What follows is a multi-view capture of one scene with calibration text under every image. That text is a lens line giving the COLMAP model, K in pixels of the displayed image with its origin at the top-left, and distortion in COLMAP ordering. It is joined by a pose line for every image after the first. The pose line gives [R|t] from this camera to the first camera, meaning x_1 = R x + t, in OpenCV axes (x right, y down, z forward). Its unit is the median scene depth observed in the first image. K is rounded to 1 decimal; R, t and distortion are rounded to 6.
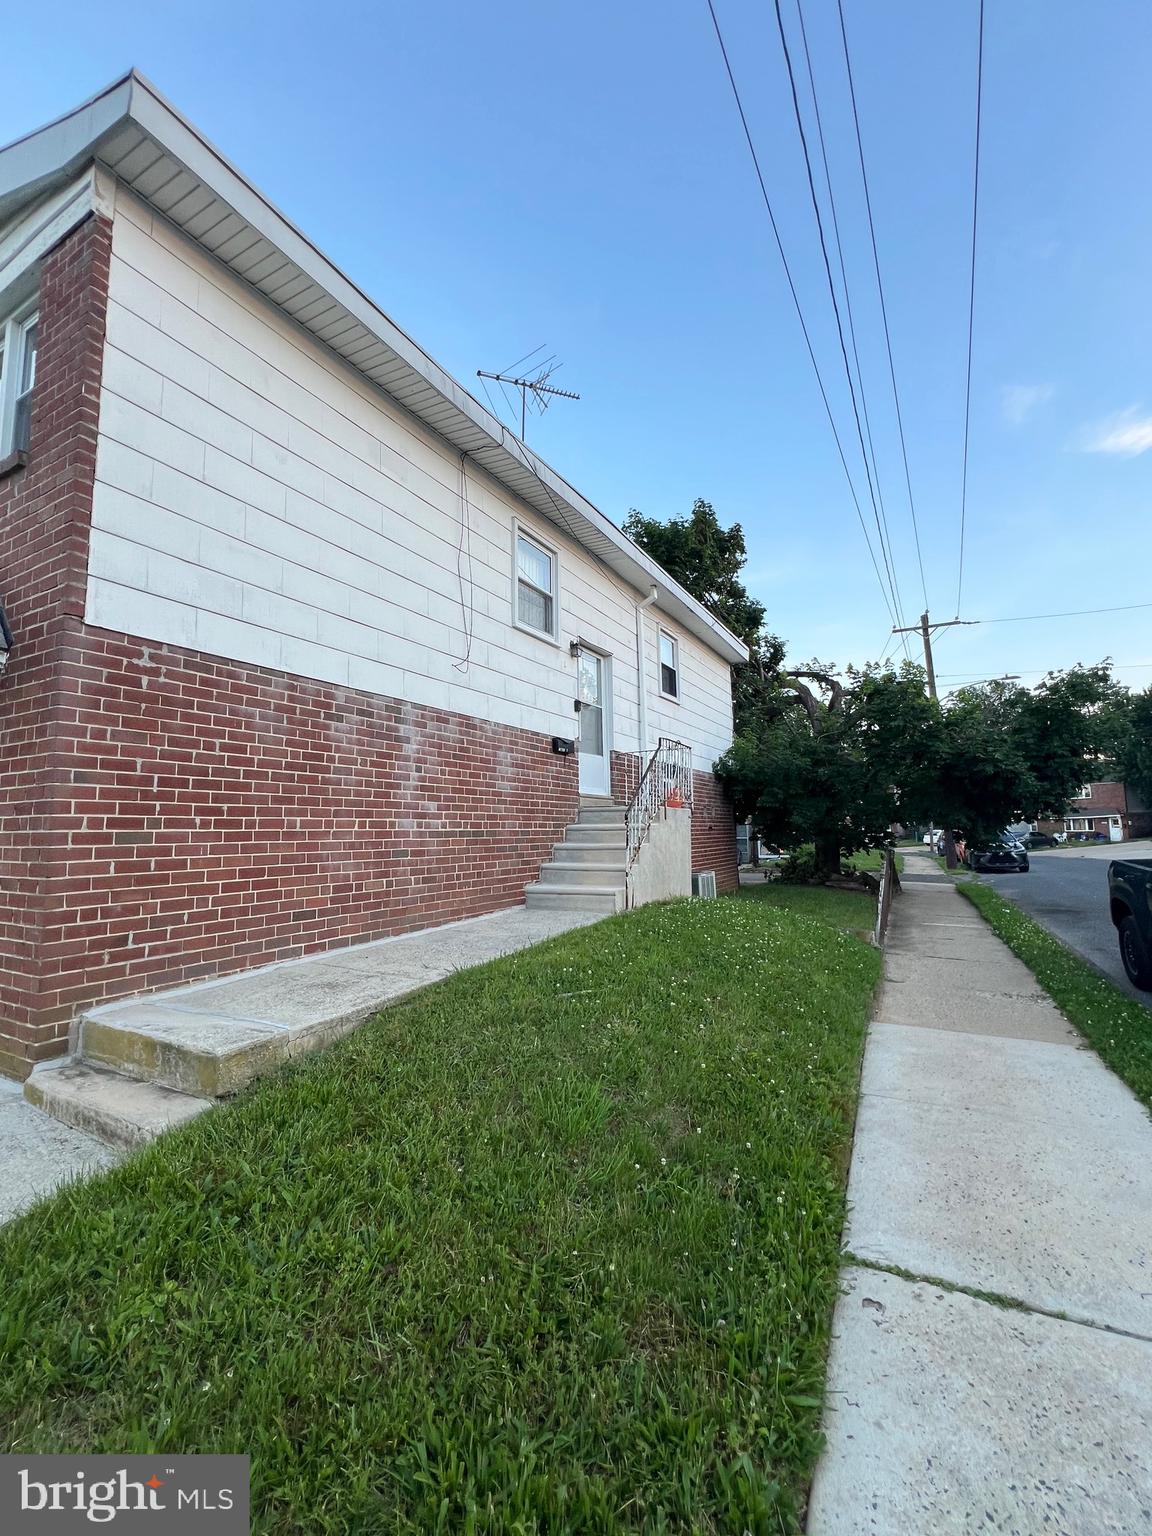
lens RADIAL K [[642.7, 0, 579.7], [0, 642.7, 763.8], [0, 0, 1]] dist [-0.003597, 0.000031]
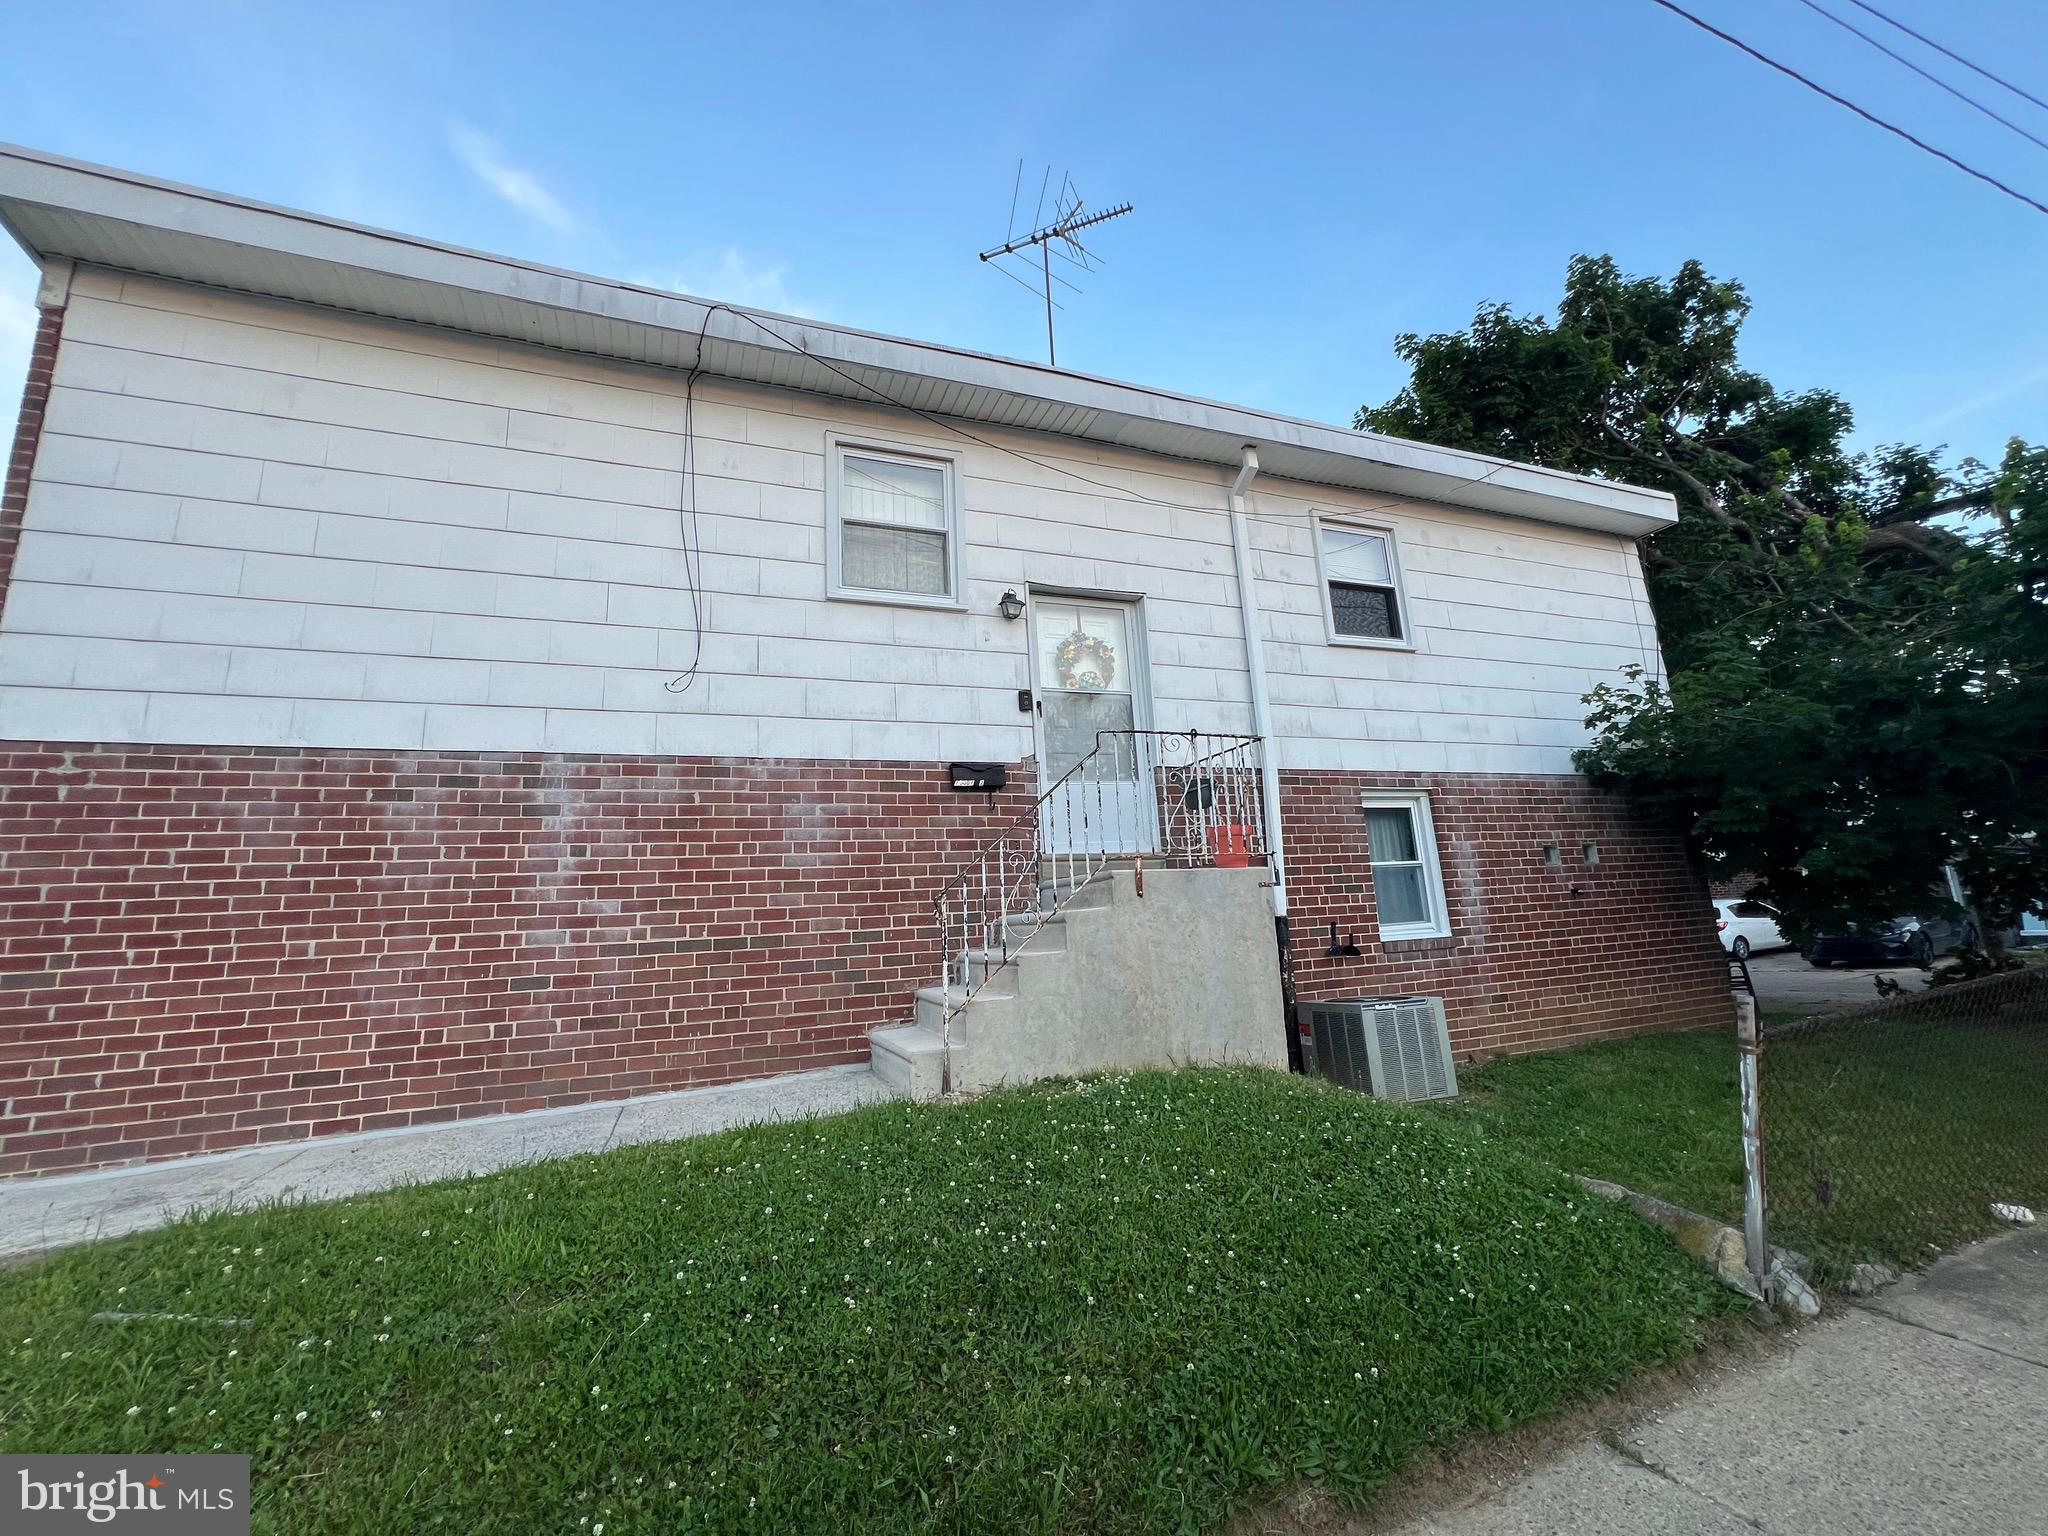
lens RADIAL K [[815.2, 0, 1020.0], [0, 815.2, 764.8], [0, 0, 1]] dist [-0.003206, 0.000650]
pose [[0.760558, -0.152443, -0.631121, 0.660358], [0.111001, 0.988264, -0.104943, 0.061036], [0.639712, 0.009760, 0.768553, 0.671511]]
